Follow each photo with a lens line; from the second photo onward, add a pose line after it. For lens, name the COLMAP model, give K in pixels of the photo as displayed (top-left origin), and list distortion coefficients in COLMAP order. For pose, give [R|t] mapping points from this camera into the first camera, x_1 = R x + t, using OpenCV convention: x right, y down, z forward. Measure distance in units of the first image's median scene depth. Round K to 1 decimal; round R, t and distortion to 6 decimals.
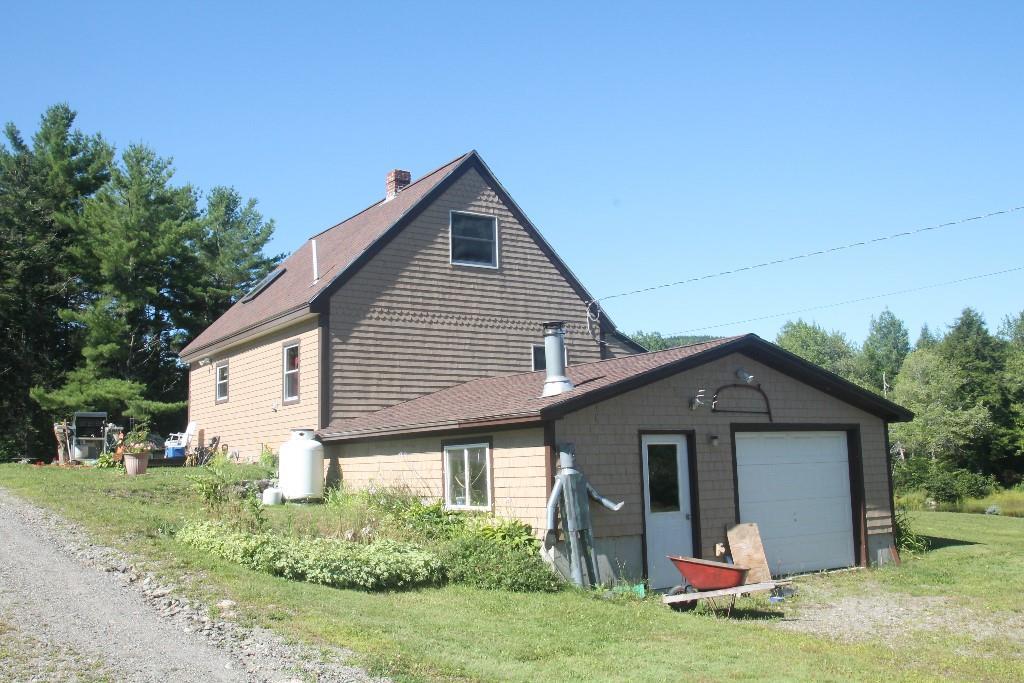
lens RADIAL K [[1034.3, 0, 508.9], [0, 1034.3, 330.6], [0, 0, 1]] dist [-0.060715, 0.000000]
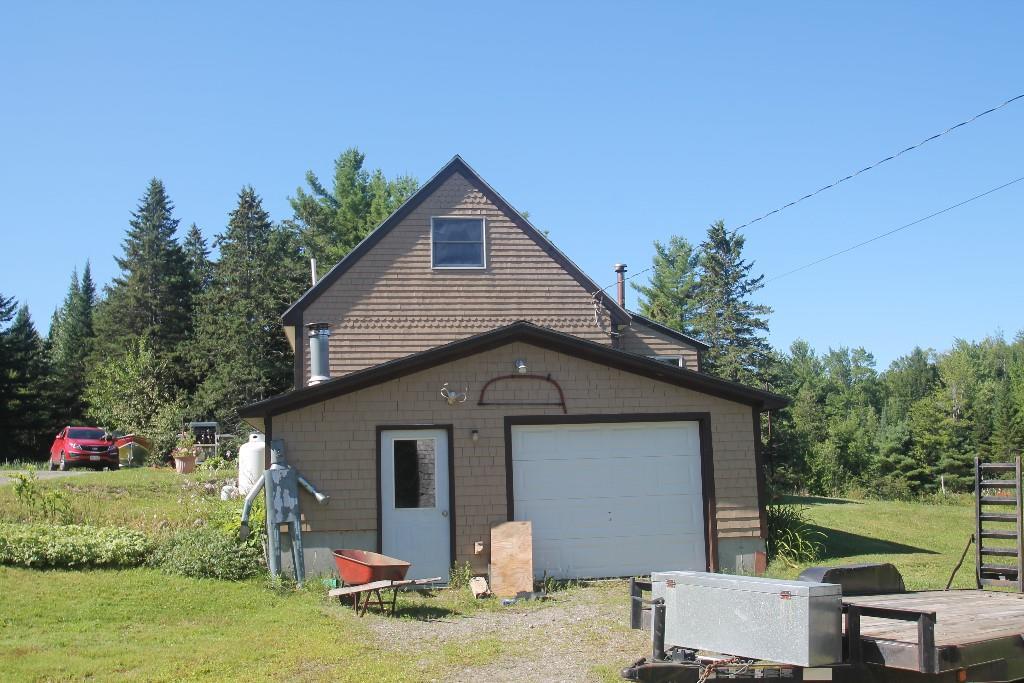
lens RADIAL K [[1034.3, 0, 509.5], [0, 1034.3, 349.7], [0, 0, 1]] dist [-0.060715, 0.000000]
pose [[0.899553, -0.058135, -0.432926, 0.467405], [0.065424, 0.997856, 0.001946, 0.019634], [0.431884, -0.030074, 0.901427, 0.103700]]
